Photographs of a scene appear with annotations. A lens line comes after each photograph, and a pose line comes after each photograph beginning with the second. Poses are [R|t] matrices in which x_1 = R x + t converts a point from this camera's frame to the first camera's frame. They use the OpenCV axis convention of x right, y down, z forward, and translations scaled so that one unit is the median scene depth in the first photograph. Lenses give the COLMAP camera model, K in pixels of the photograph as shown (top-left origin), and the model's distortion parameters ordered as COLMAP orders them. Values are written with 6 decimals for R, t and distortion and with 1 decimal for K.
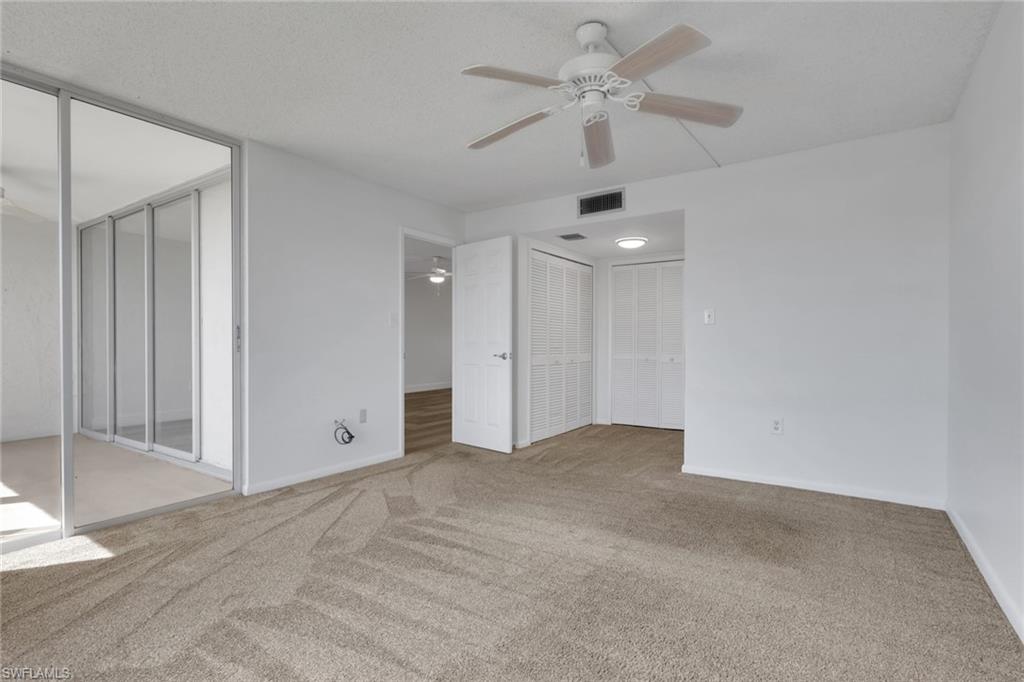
lens RADIAL K [[483.1, 0, 519.0], [0, 483.1, 344.0], [0, 0, 1]] dist [0.002367, 0.000207]
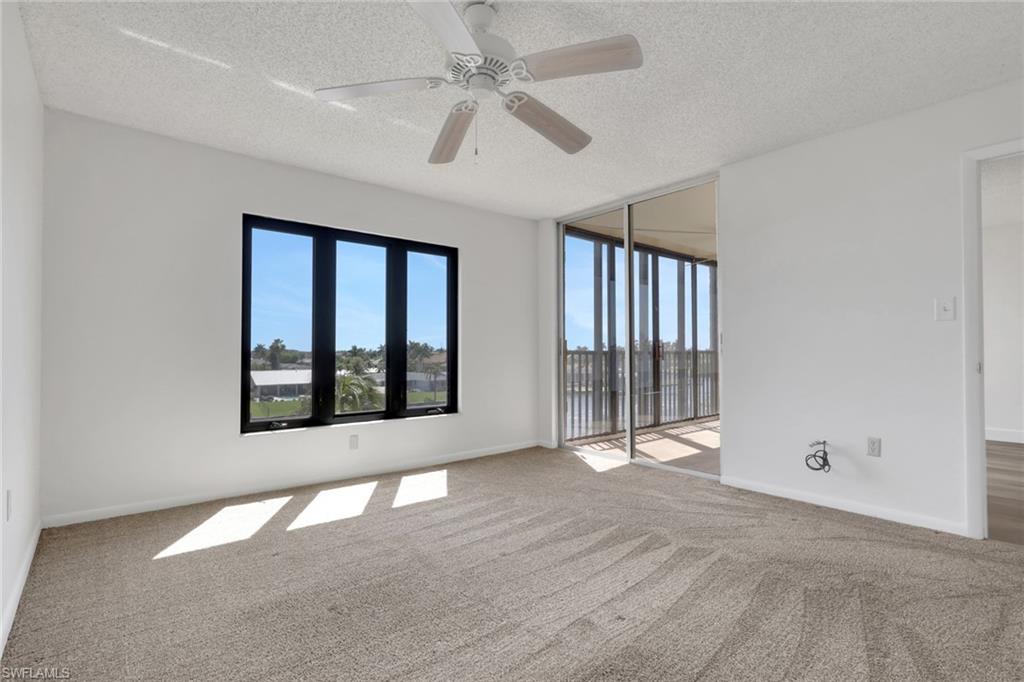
lens RADIAL K [[483.1, 0, 514.7], [0, 483.1, 341.7], [0, 0, 1]] dist [0.002367, 0.000207]
pose [[-0.260849, -0.021302, -0.965145, 0.653657], [0.002897, 0.999735, -0.022849, 0.006780], [0.965375, -0.008756, -0.260718, 0.825381]]
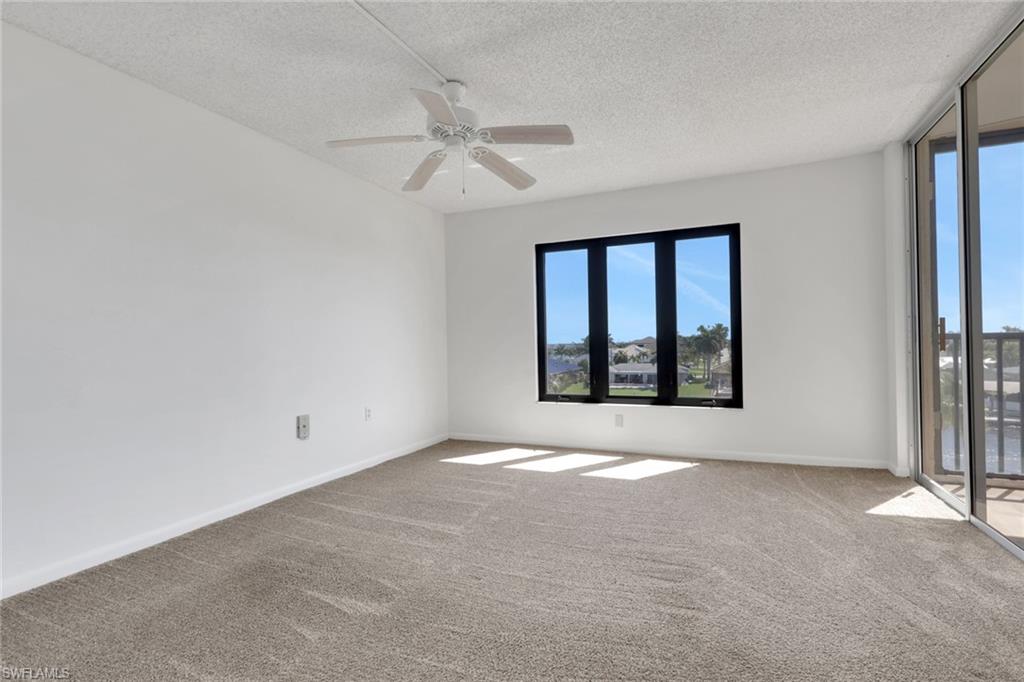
lens RADIAL K [[483.1, 0, 508.0], [0, 483.1, 344.3], [0, 0, 1]] dist [0.002367, 0.000207]
pose [[-0.980598, 0.015938, -0.195379, 0.168492], [0.016513, 0.999863, -0.001315, 0.006559], [0.195331, -0.004516, -0.980727, 1.418138]]
